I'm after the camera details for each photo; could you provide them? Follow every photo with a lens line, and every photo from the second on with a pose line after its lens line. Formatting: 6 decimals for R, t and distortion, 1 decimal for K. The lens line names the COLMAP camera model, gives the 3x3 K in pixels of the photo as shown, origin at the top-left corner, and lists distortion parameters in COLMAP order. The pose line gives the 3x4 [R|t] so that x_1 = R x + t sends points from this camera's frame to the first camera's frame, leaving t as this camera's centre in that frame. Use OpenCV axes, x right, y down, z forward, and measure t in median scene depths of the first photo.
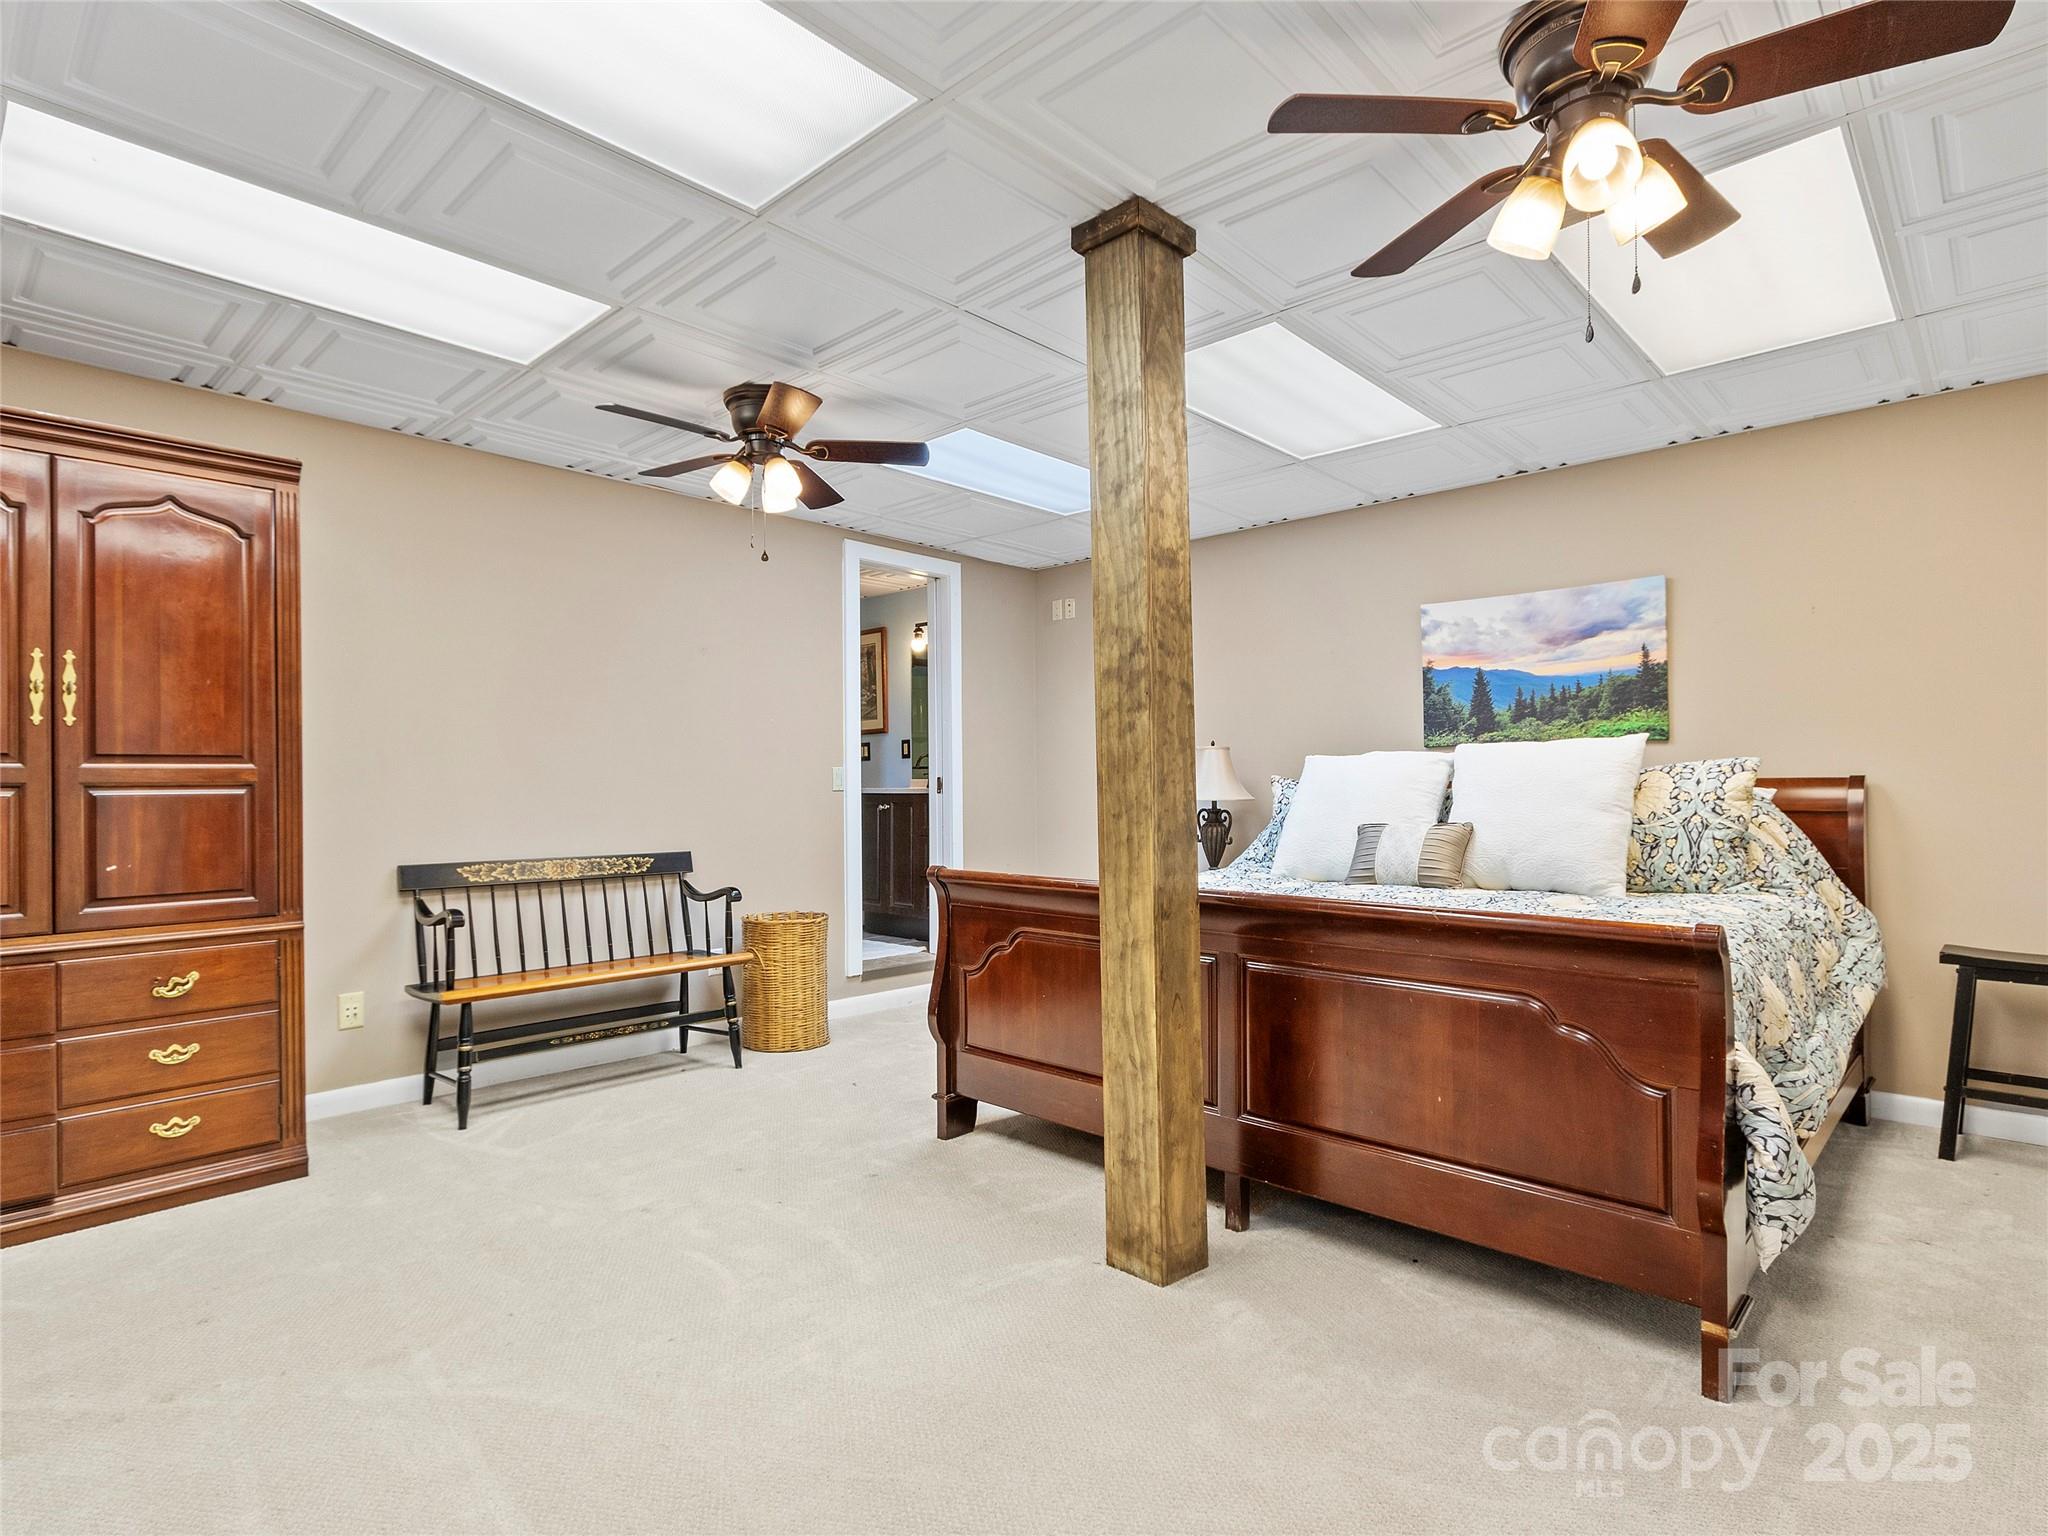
lens RADIAL K [[1049.4, 0, 1019.0], [0, 1049.4, 770.5], [0, 0, 1]] dist [0.006790, -0.001914]
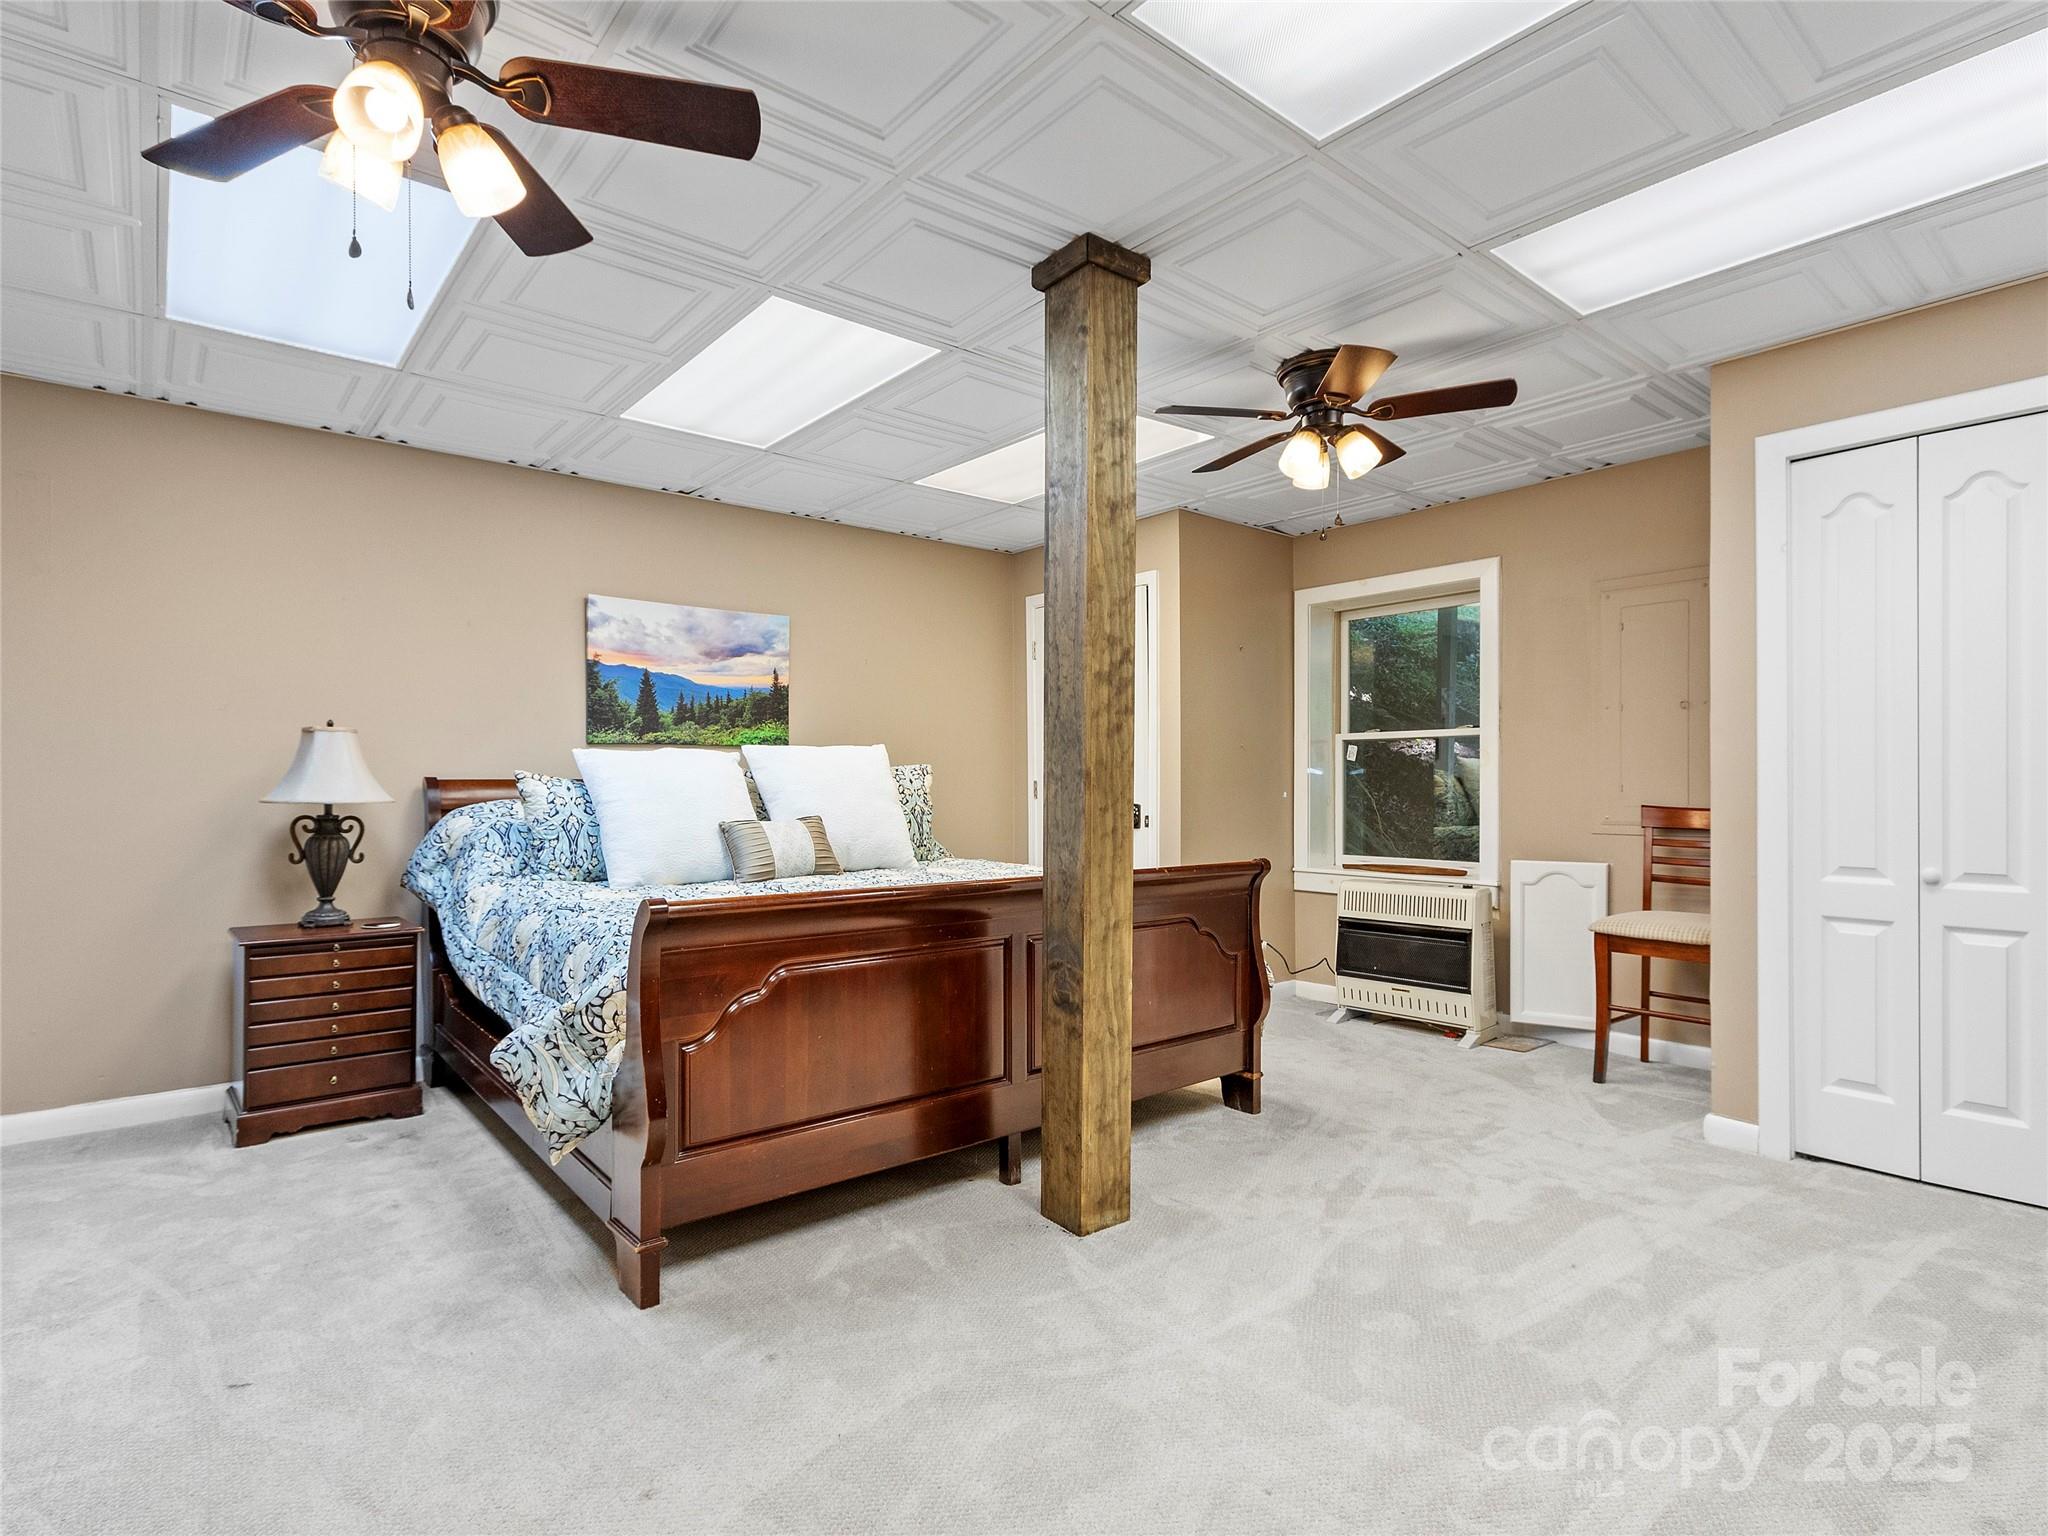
lens RADIAL K [[1049.4, 0, 1019.0], [0, 1049.4, 784.4], [0, 0, 1]] dist [0.006790, -0.001914]
pose [[0.114142, 0.003345, 0.993459, -0.584223], [-0.014817, 0.999889, -0.001664, 0.012025], [-0.993354, -0.014531, 0.114178, 0.571419]]
